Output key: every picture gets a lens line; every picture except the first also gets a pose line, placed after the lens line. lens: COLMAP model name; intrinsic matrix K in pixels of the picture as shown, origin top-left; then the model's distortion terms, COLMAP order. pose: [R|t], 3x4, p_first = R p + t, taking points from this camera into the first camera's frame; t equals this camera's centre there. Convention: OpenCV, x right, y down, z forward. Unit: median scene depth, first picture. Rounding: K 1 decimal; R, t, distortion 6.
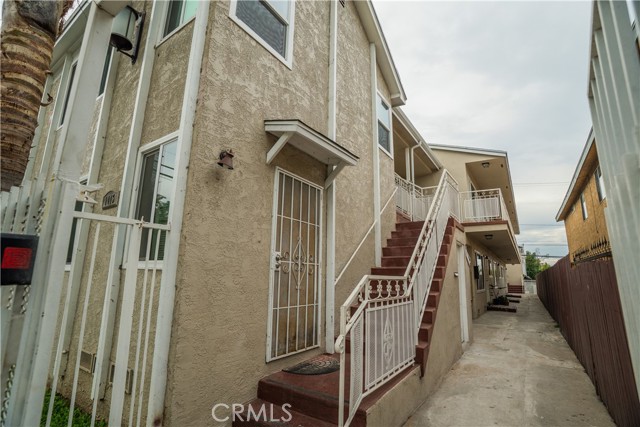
lens RADIAL K [[307.5, 0, 320.0], [0, 307.5, 213.5], [0, 0, 1]] dist [-0.000550, 0.000092]
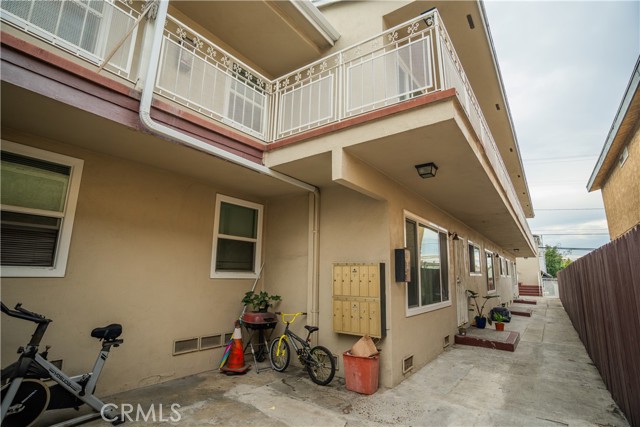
lens RADIAL K [[295.1, 0, 320.0], [0, 295.1, 213.5], [0, 0, 1]] dist [-0.000779, -0.000033]
pose [[0.997860, -0.017971, -0.062873, 0.170732], [0.017855, 0.999838, -0.002413, 0.049006], [0.062906, 0.001285, 0.998019, 0.243398]]
